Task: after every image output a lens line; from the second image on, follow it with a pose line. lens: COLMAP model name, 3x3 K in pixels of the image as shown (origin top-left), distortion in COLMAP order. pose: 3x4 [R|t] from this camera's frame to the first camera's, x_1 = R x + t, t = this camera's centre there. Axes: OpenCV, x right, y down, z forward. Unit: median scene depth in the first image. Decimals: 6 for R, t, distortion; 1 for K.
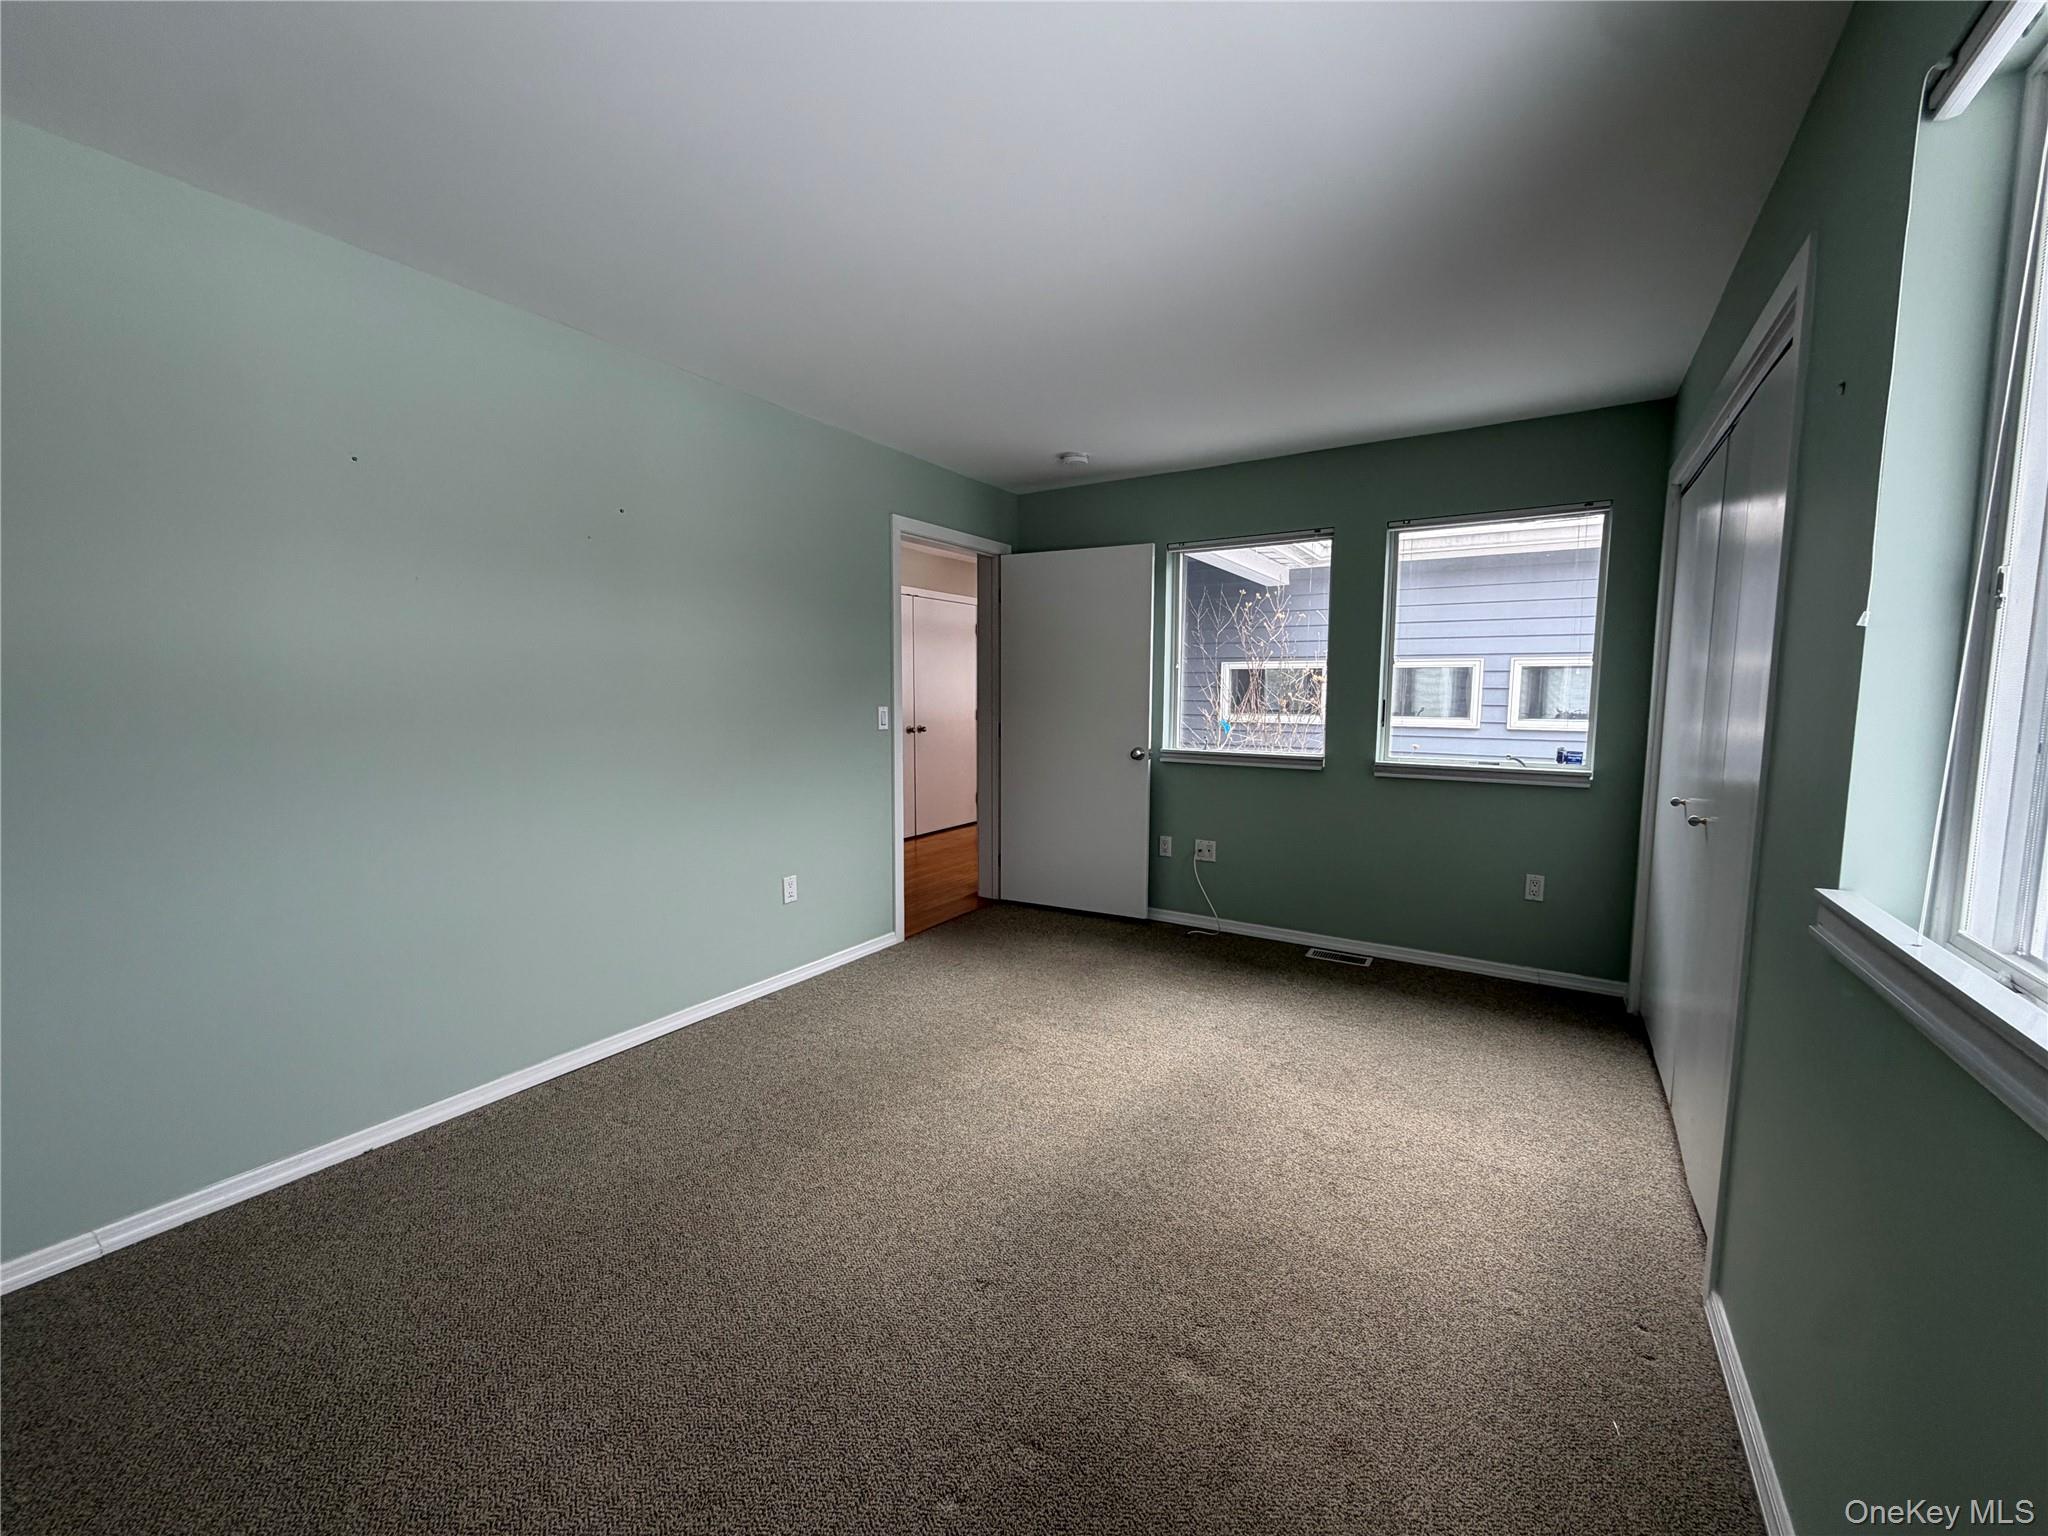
lens RADIAL K [[821.0, 0, 1020.9], [0, 821.0, 768.7], [0, 0, 1]] dist [-0.000630, 0.000471]
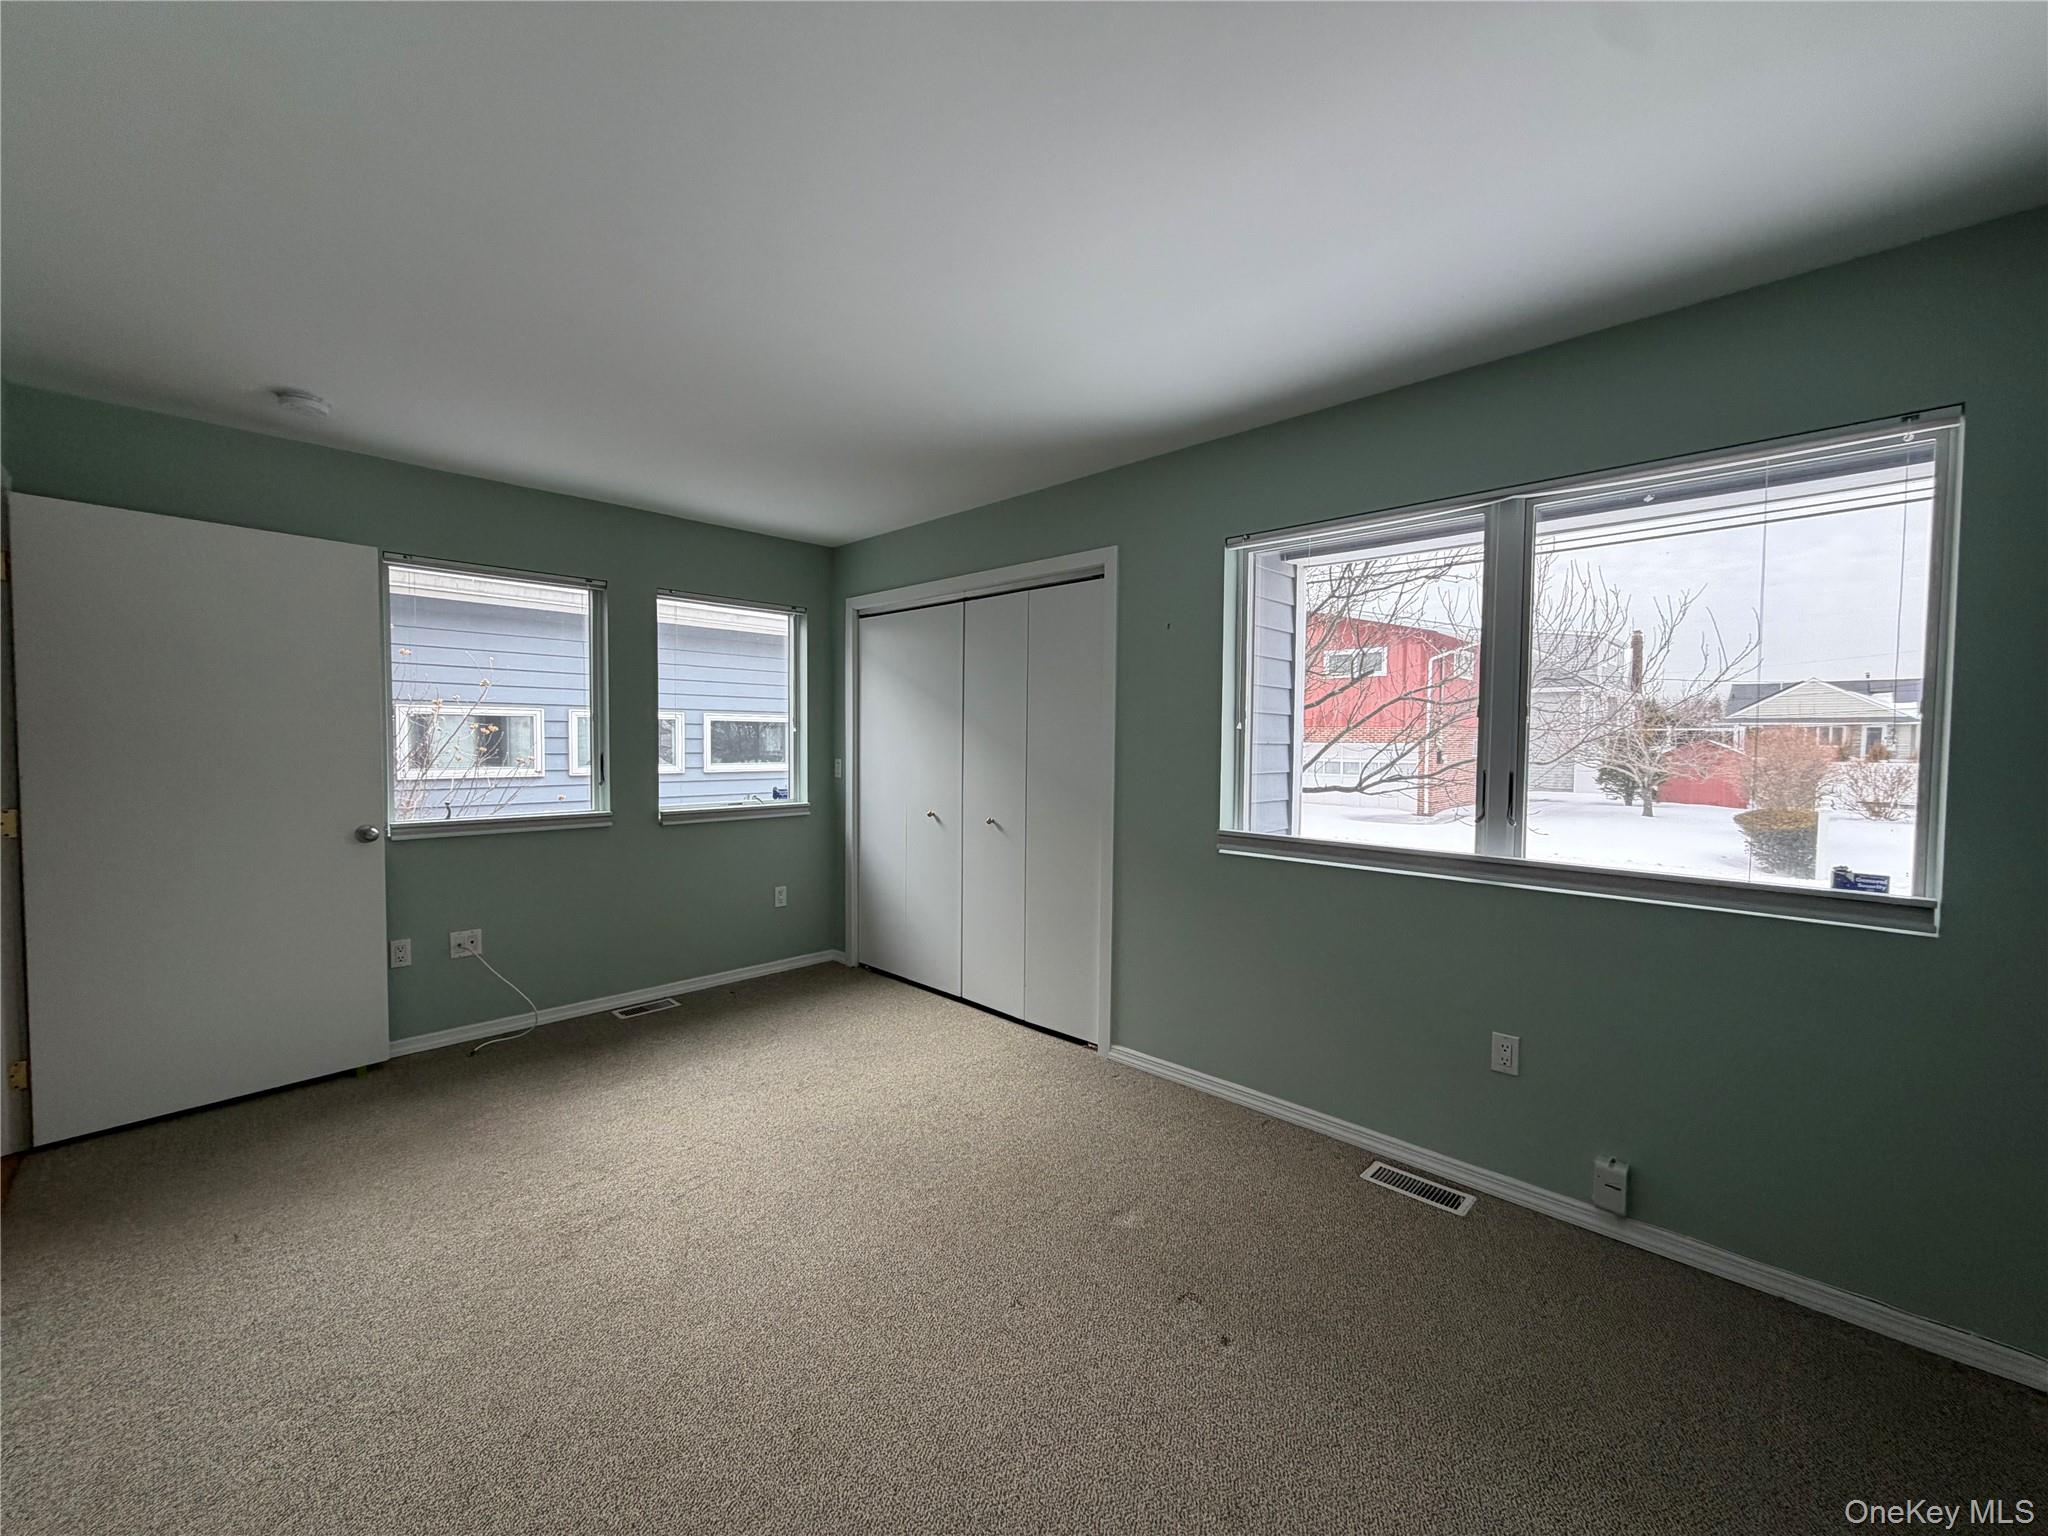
lens RADIAL K [[821.0, 0, 1013.3], [0, 821.0, 771.8], [0, 0, 1]] dist [-0.000630, 0.000471]
pose [[0.205936, -0.044763, 0.977541, -0.483741], [0.089666, 0.995614, 0.026701, -0.044638], [-0.974449, 0.082154, 0.209046, 0.325403]]
